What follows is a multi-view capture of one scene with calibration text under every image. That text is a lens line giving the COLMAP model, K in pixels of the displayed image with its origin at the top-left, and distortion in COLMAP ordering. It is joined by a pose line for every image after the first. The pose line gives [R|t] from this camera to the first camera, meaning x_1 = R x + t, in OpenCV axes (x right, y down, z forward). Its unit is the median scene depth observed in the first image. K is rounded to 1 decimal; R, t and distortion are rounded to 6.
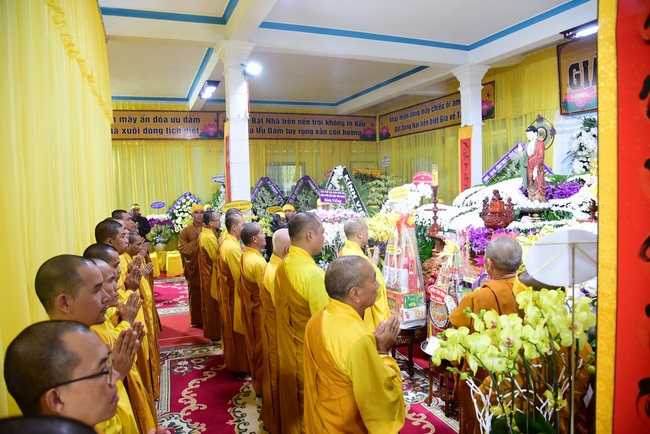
lens RADIAL K [[449.1, 0, 322.2], [0, 449.1, 223.6], [0, 0, 1]] dist [-0.051855, 0.004979]
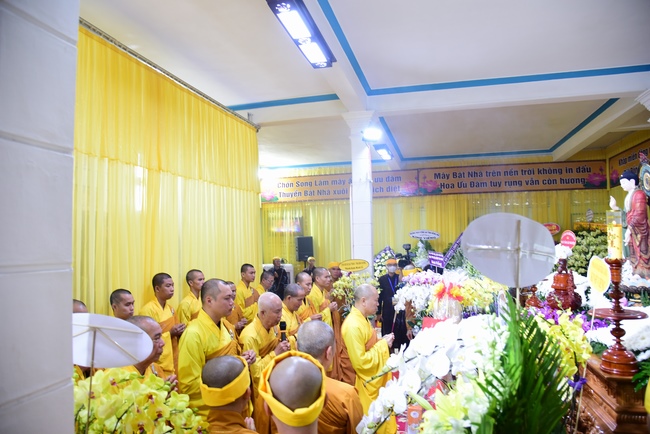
lens RADIAL K [[449.1, 0, 328.3], [0, 449.1, 213.9], [0, 0, 1]] dist [-0.051855, 0.004979]
pose [[0.802644, -0.022240, -0.596044, 0.222228], [-0.057742, 0.991714, -0.114760, -0.017888], [0.593657, 0.126528, 0.794709, 0.065178]]
